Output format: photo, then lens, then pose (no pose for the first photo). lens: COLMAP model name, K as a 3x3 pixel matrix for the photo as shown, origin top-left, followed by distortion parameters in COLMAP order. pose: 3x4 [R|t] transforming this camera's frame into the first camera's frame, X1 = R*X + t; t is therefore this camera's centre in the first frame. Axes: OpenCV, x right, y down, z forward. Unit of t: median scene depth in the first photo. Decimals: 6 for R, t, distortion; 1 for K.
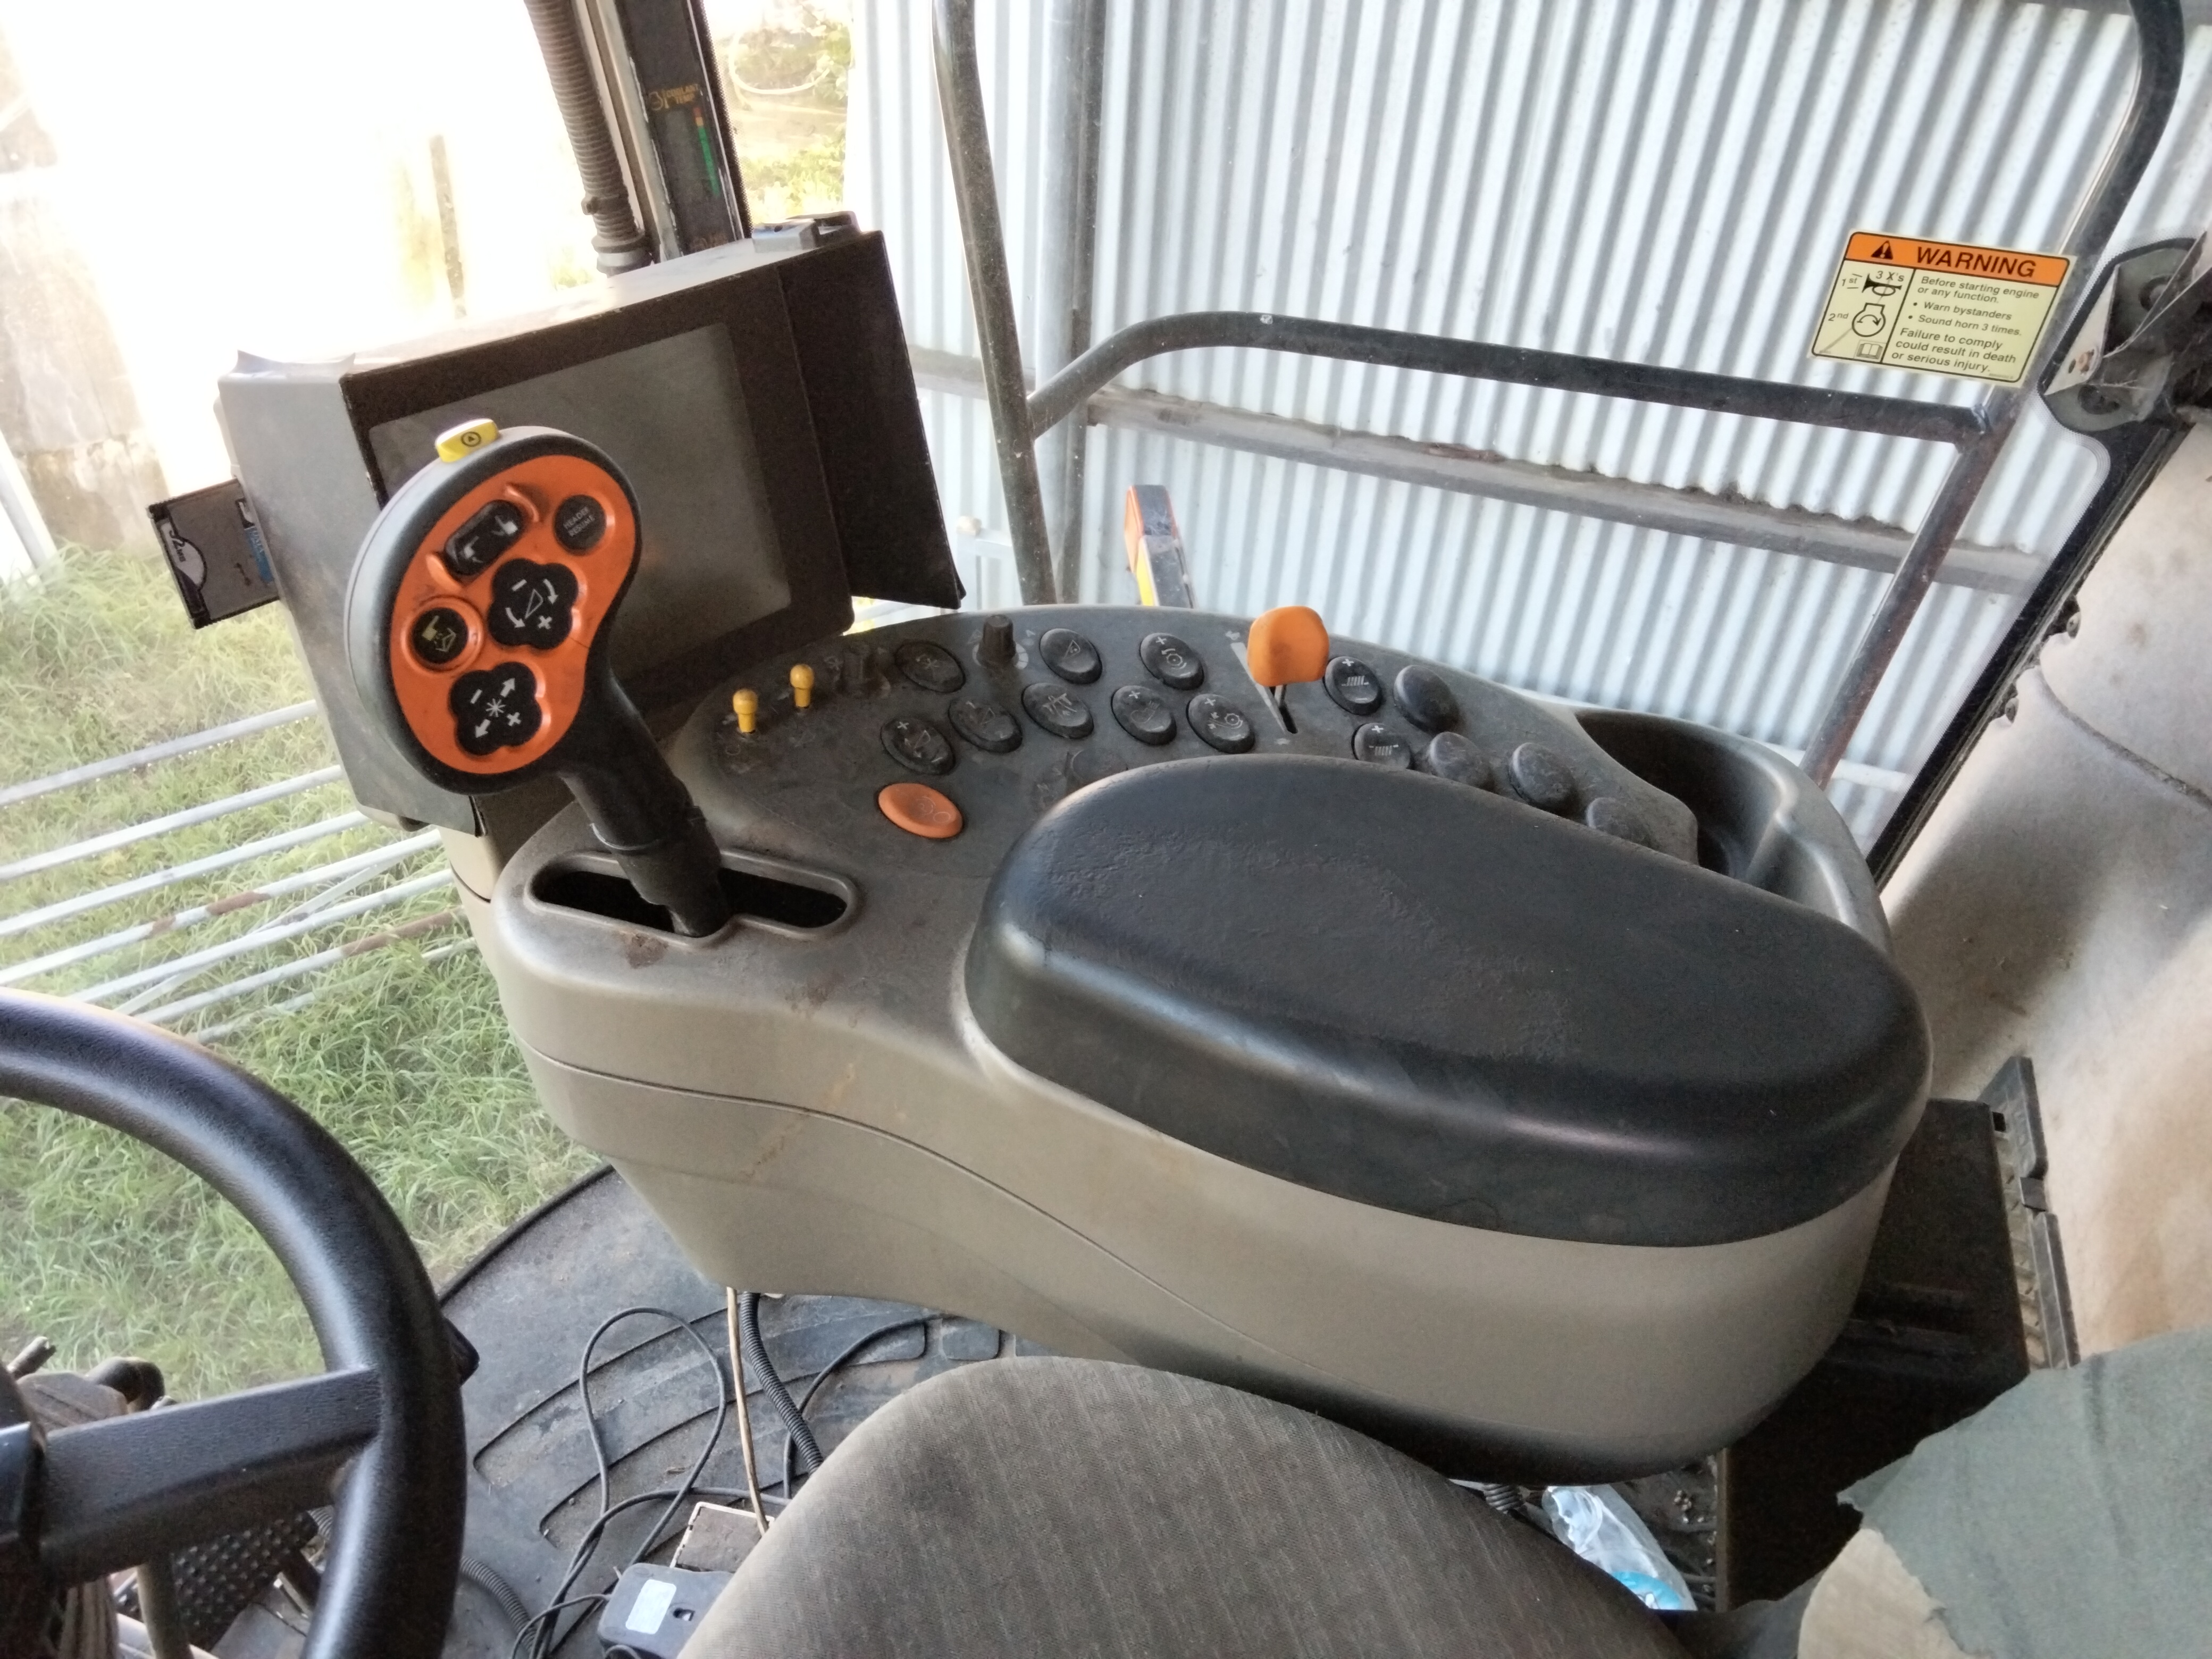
lens RADIAL K [[1788.8, 0, 1099.6], [0, 1788.8, 815.7], [0, 0, 1]] dist [-0.010472, -0.008075]
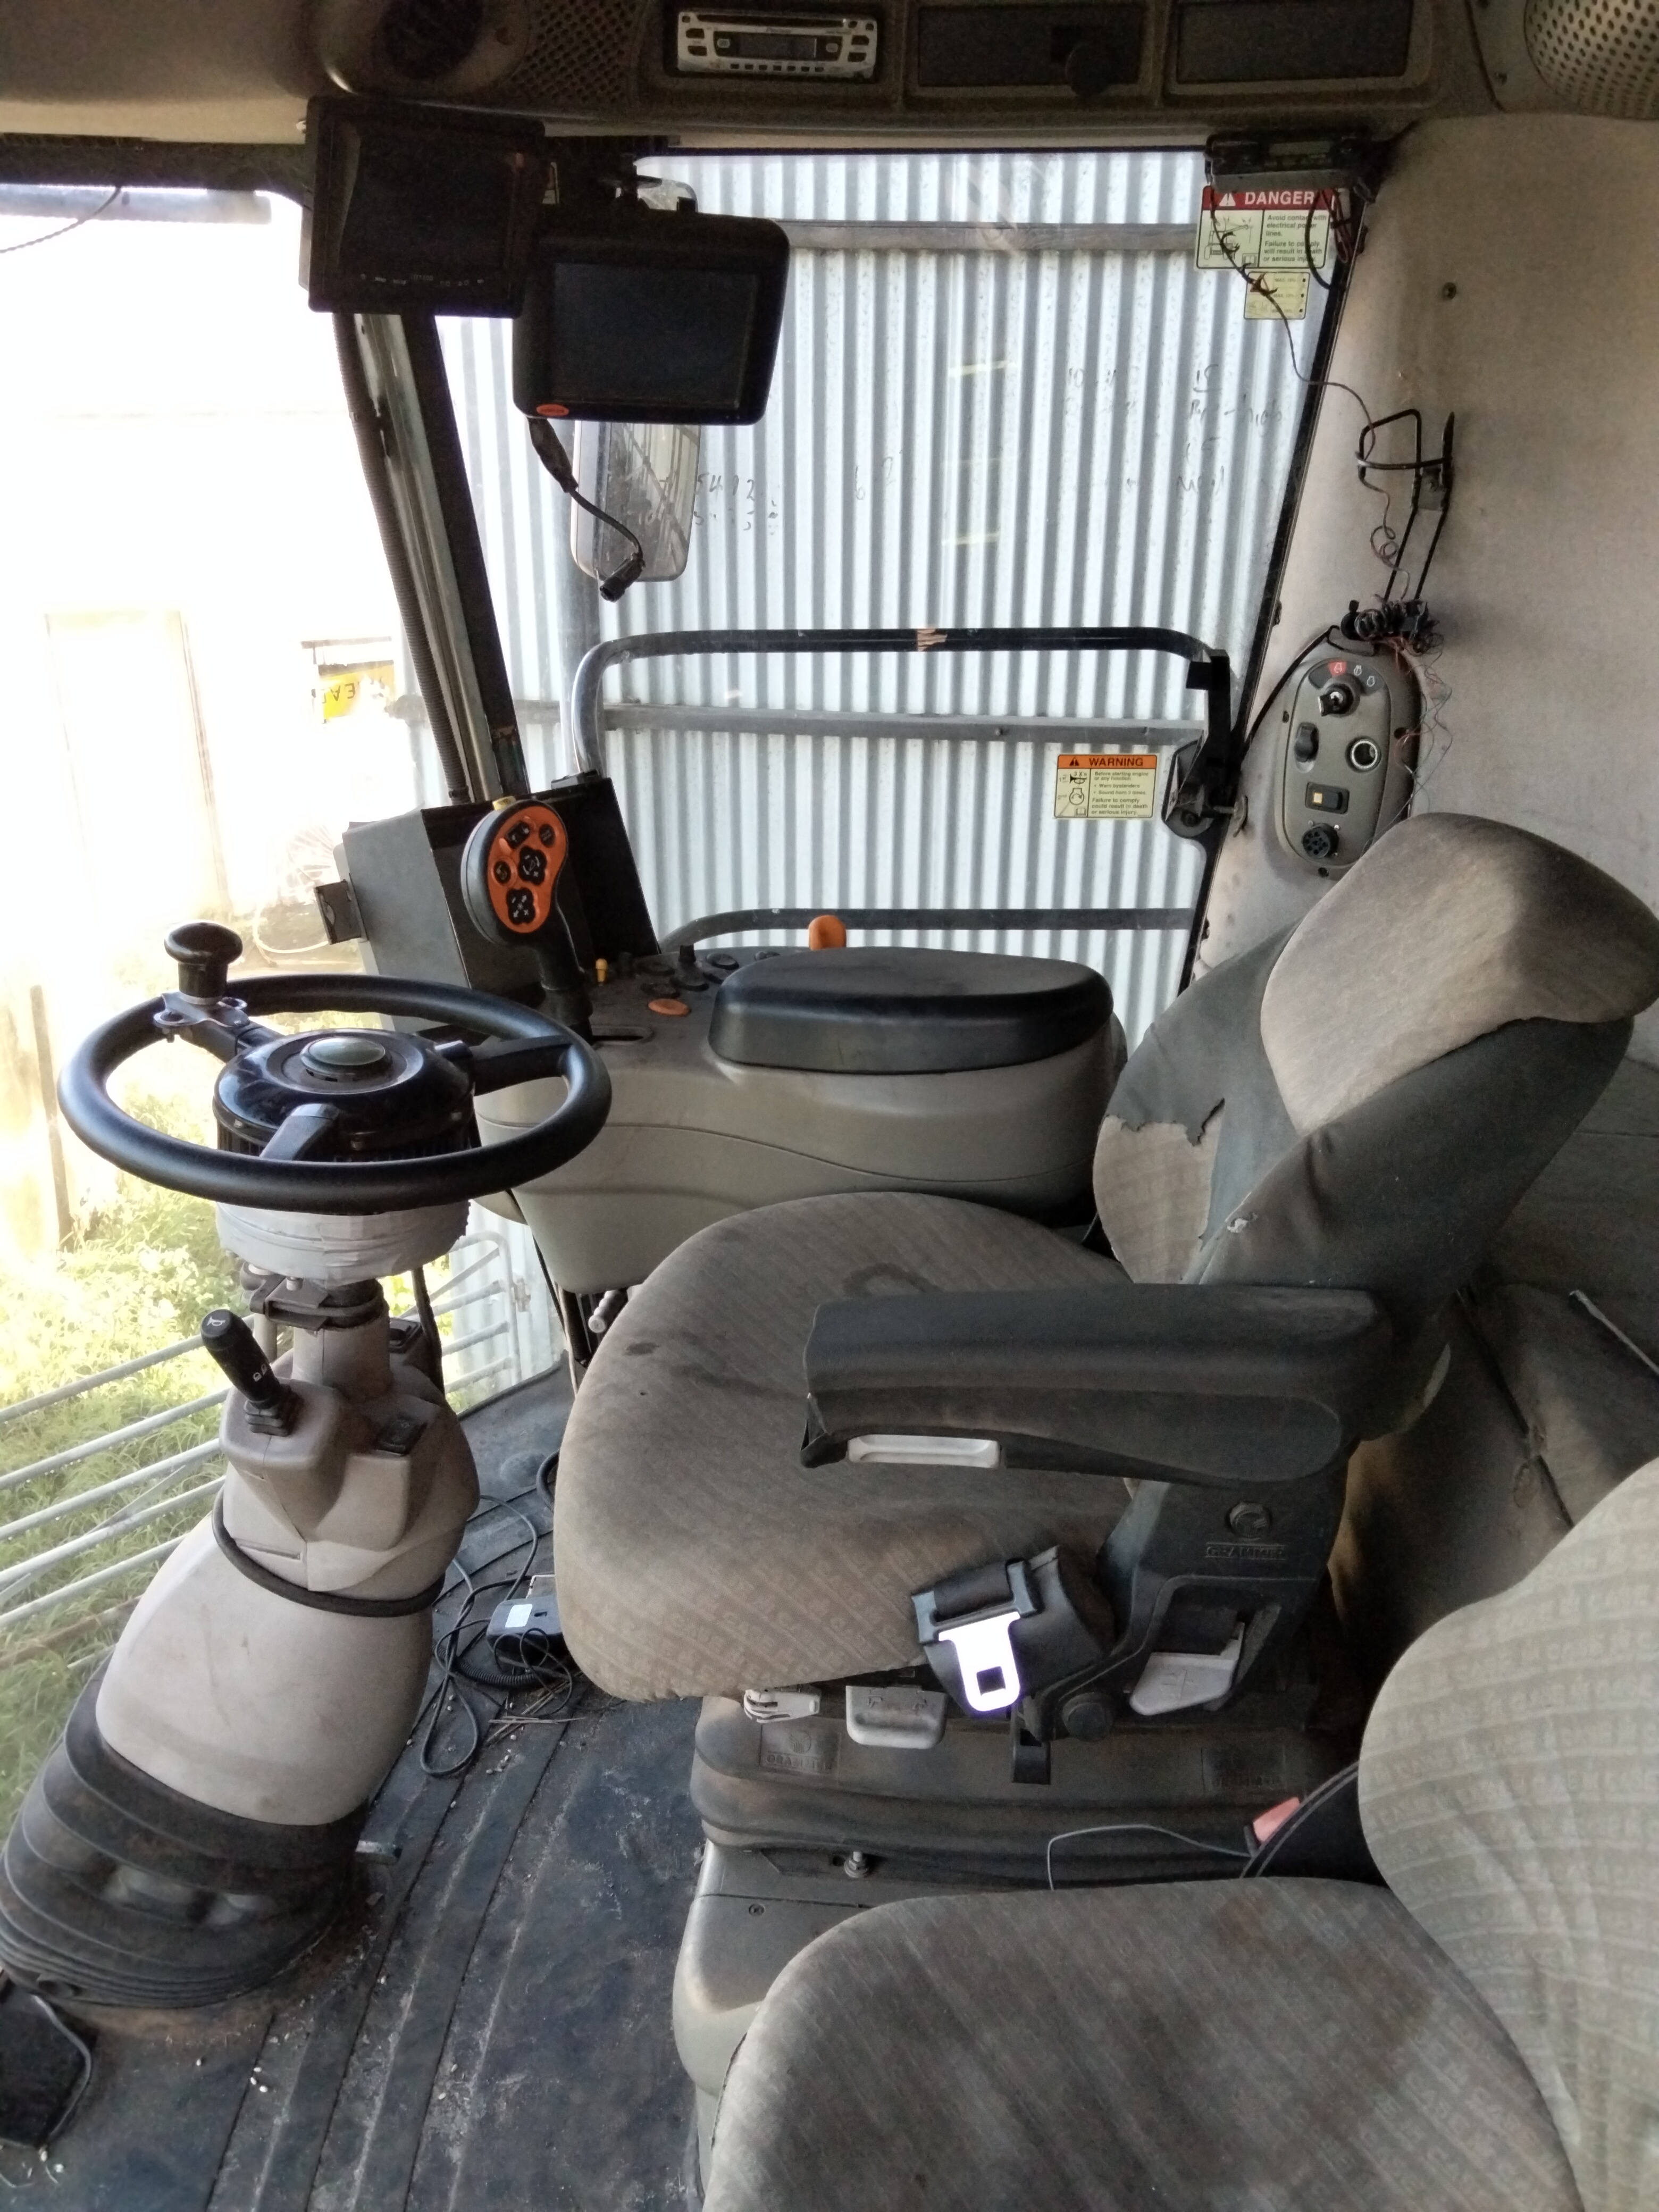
lens RADIAL K [[1788.8, 0, 830.0], [0, 1788.8, 1115.6], [0, 0, 1]] dist [-0.010472, -0.008075]
pose [[0.982647, -0.108953, 0.150114, -0.241843], [0.148714, 0.946457, -0.286536, 0.744526], [-0.110858, 0.303888, 0.946236, -0.979961]]
